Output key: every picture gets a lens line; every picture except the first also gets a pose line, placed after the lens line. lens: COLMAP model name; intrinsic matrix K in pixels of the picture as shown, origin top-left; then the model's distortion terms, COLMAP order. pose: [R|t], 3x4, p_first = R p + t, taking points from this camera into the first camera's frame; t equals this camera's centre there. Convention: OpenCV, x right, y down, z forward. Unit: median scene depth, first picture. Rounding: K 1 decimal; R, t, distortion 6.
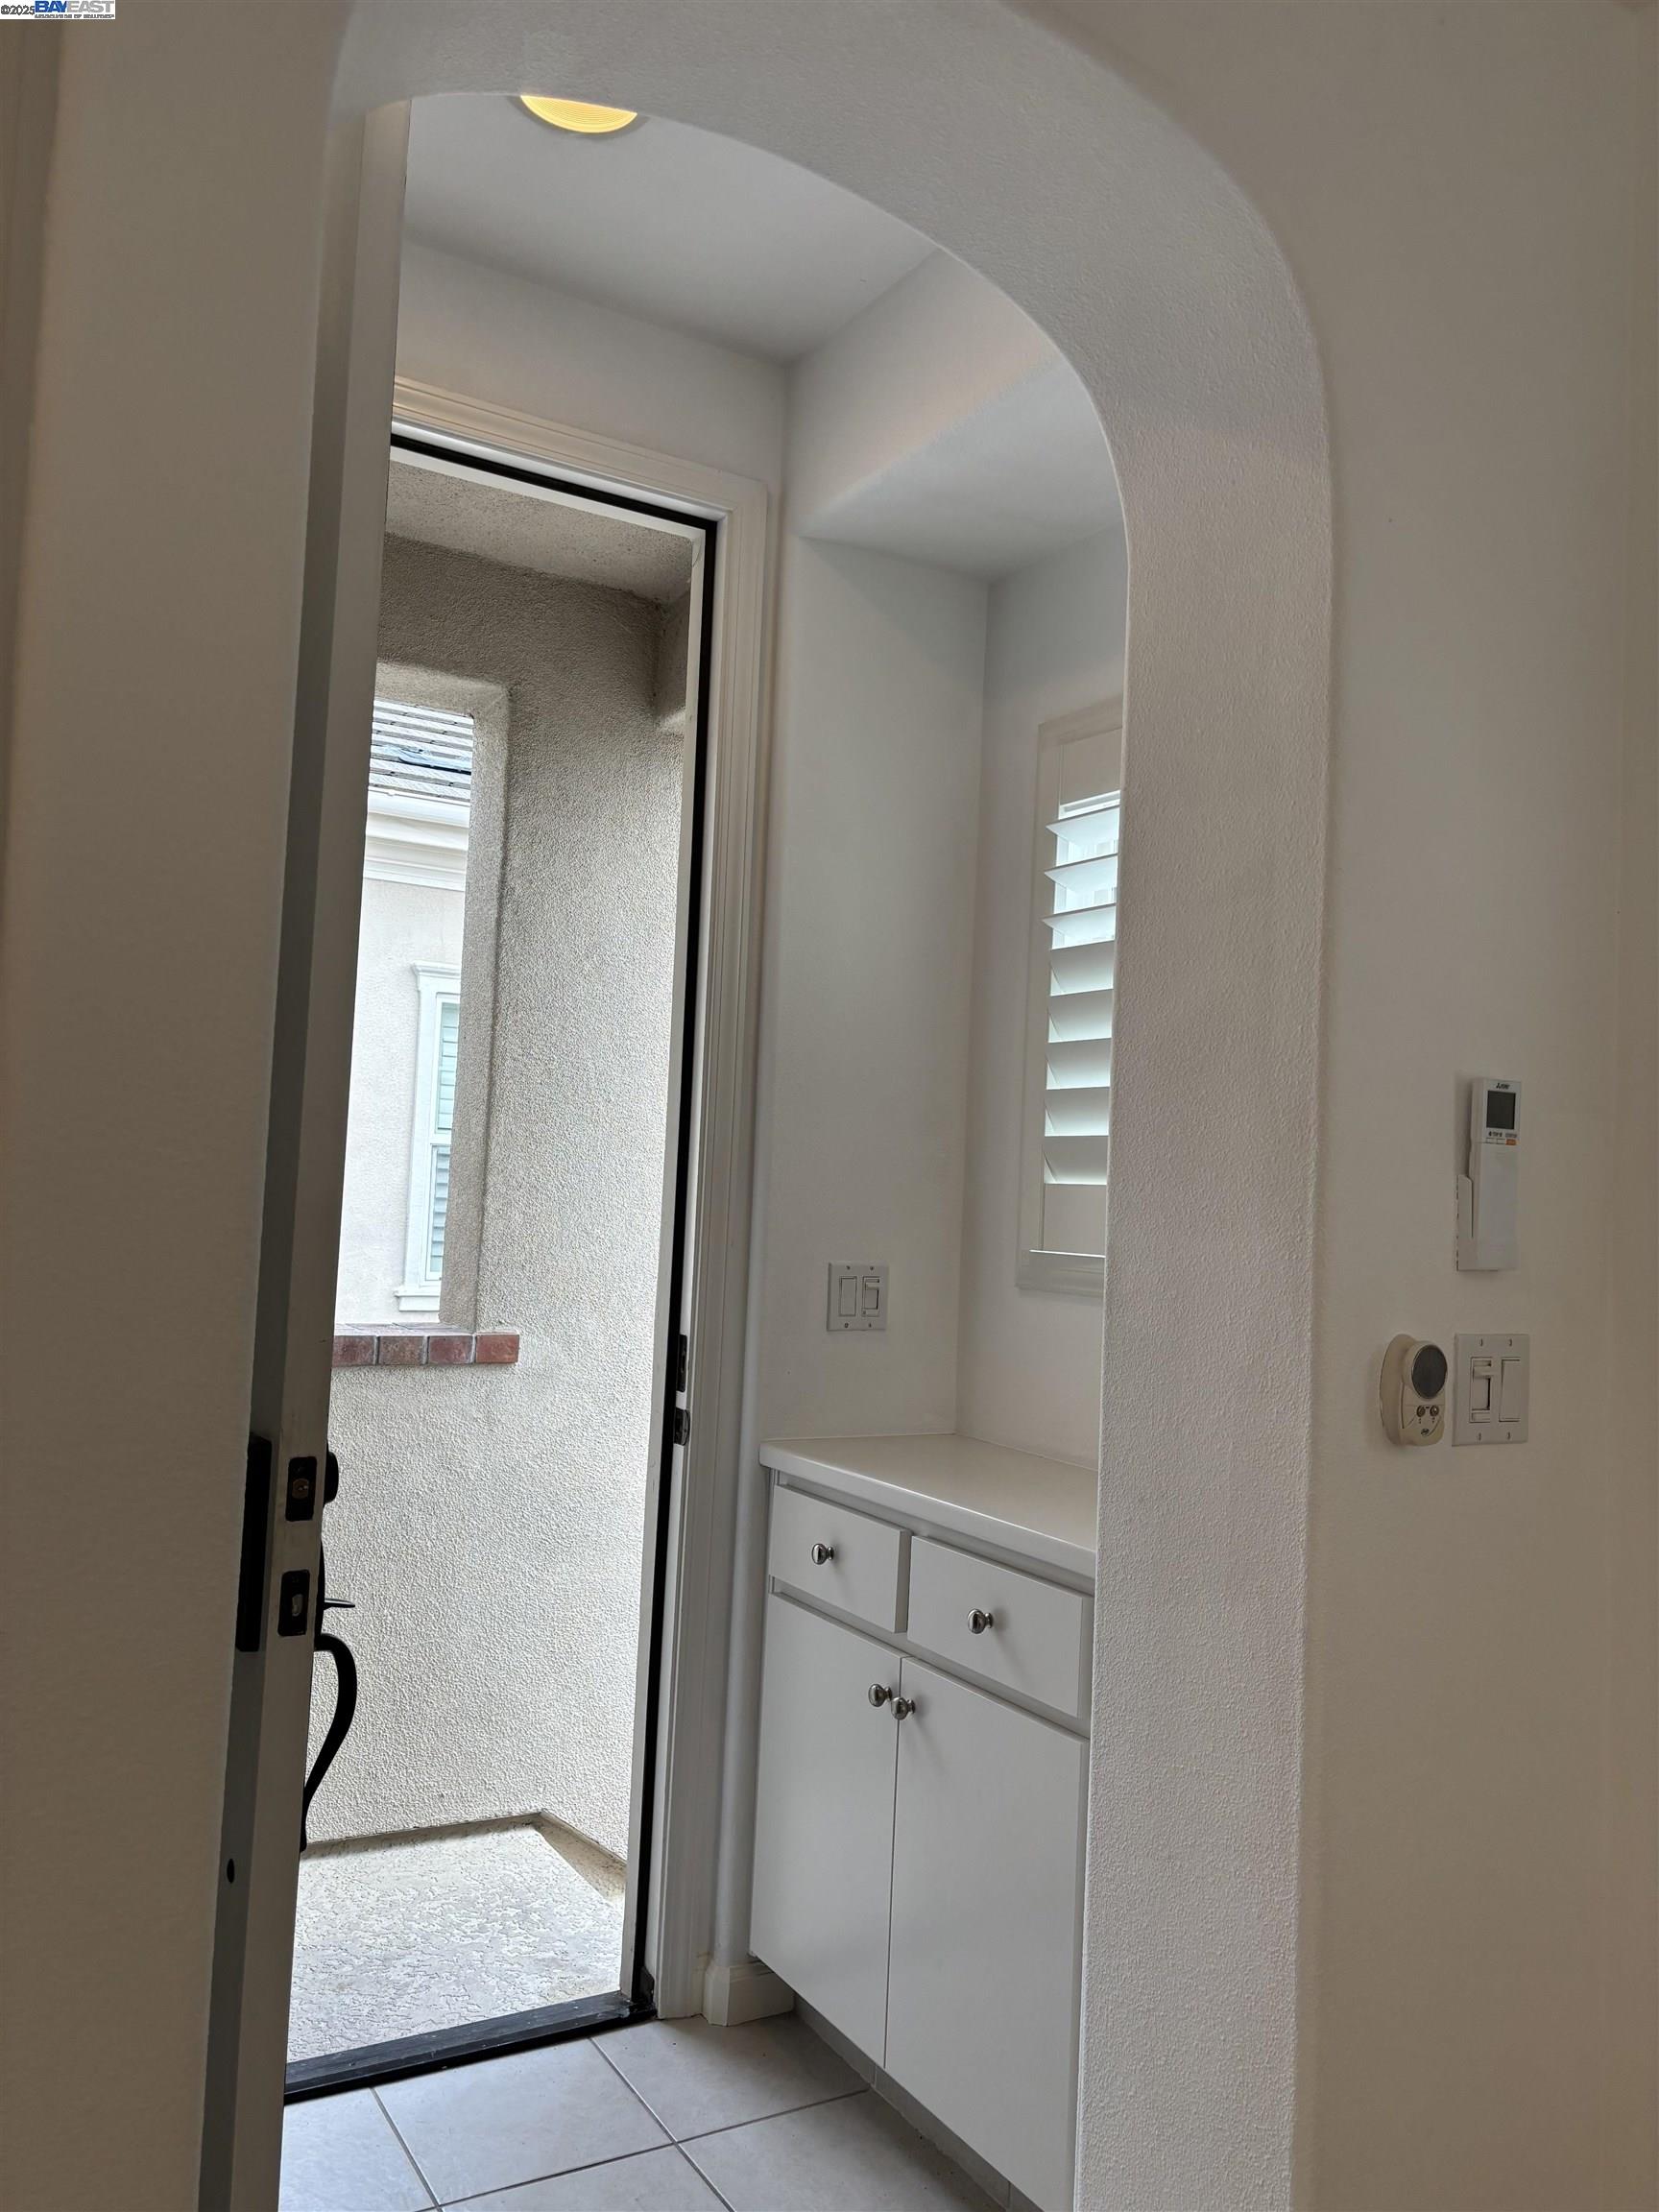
lens RADIAL K [[1674.3, 0, 836.2], [0, 1674.3, 1116.1], [0, 0, 1]] dist [0.047923, -0.042703]
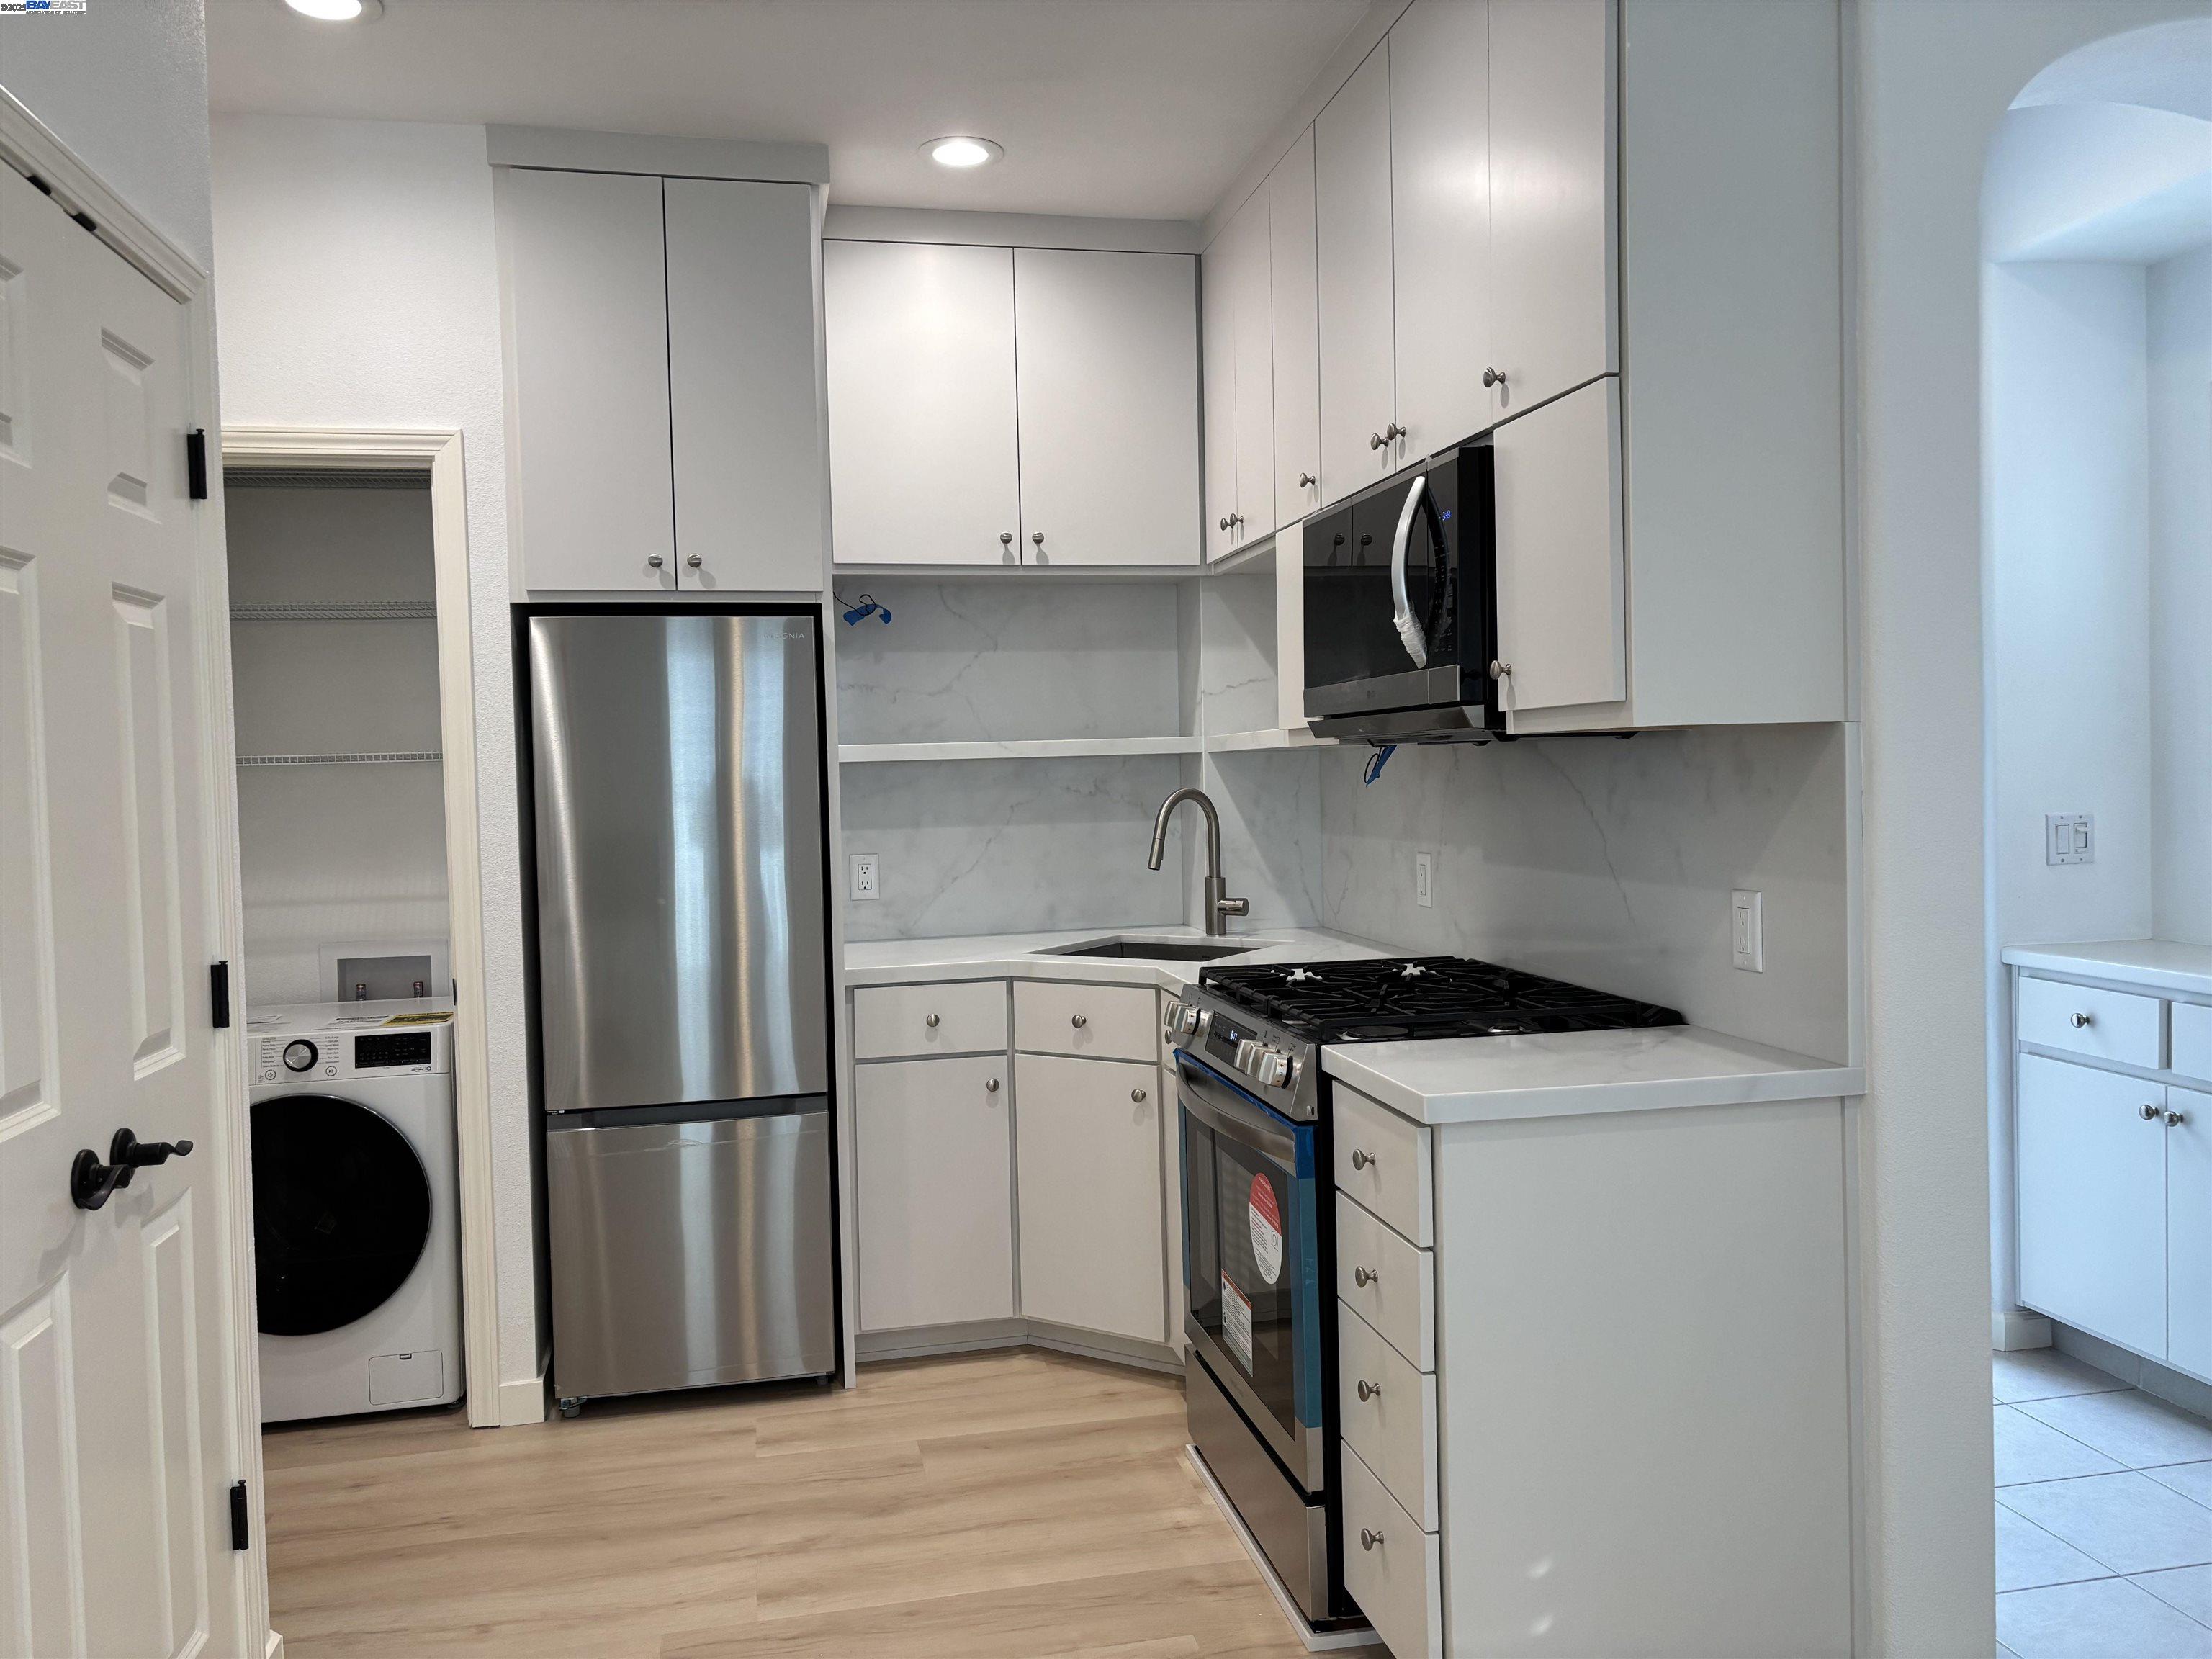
lens RADIAL K [[1674.3, 0, 1106.1], [0, 1674.3, 811.8], [0, 0, 1]] dist [0.047923, -0.042703]
pose [[0.942876, -0.053732, -0.328783, -0.282316], [0.078350, 0.994991, 0.062082, -0.060384], [0.323800, -0.084296, 0.942363, -0.545109]]
